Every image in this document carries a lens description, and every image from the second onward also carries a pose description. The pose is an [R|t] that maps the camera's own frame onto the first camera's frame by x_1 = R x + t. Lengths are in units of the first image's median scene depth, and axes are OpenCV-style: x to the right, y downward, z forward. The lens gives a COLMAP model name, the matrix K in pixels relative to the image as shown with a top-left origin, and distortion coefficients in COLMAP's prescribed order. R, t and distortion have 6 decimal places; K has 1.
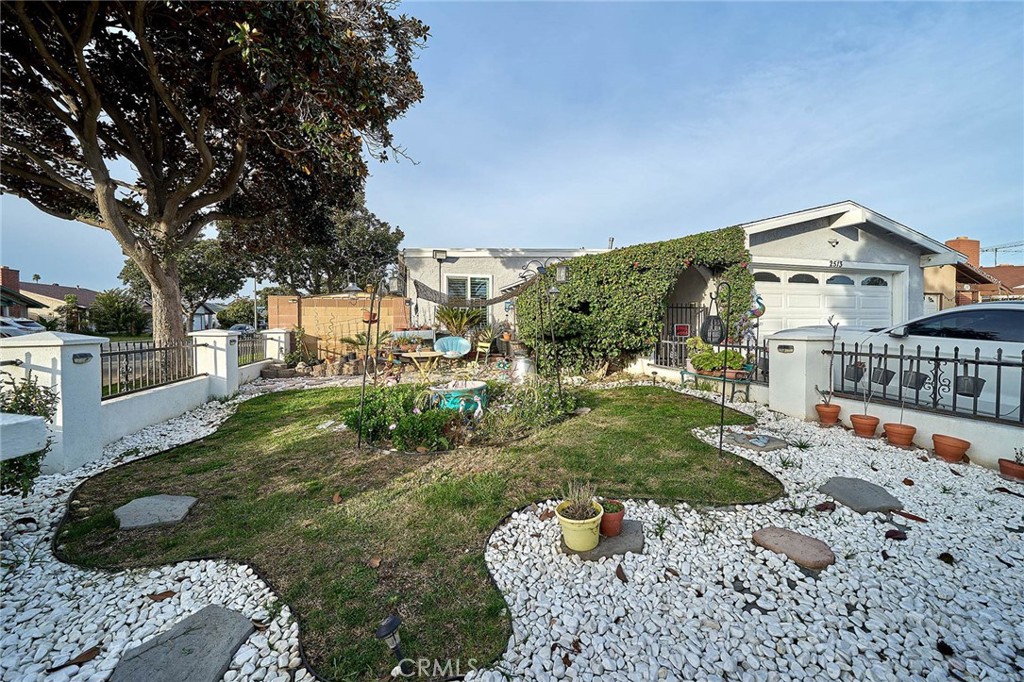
lens RADIAL K [[389.7, 0, 514.2], [0, 389.7, 329.4], [0, 0, 1]] dist [-0.000560, -0.000150]
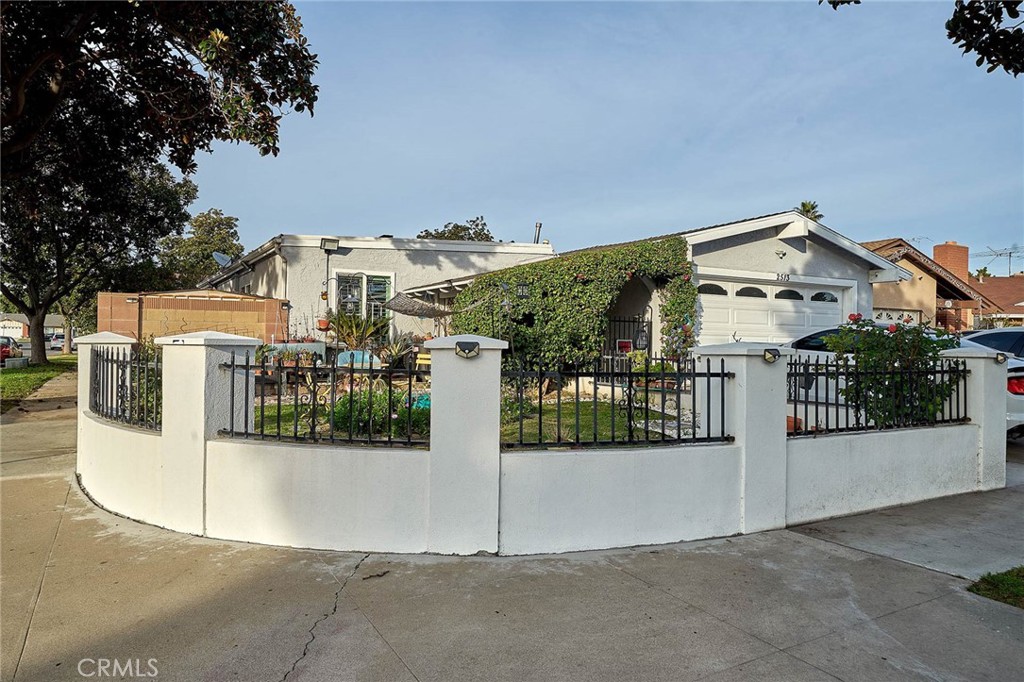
lens RADIAL K [[697.9, 0, 512.0], [0, 697.9, 341.0], [0, 0, 1]] dist [0.000143, 0.000517]
pose [[0.972283, 0.016386, 0.233232, -0.183207], [-0.012479, 0.999756, -0.018216, 0.020396], [-0.233474, 0.014800, 0.972250, -0.468773]]
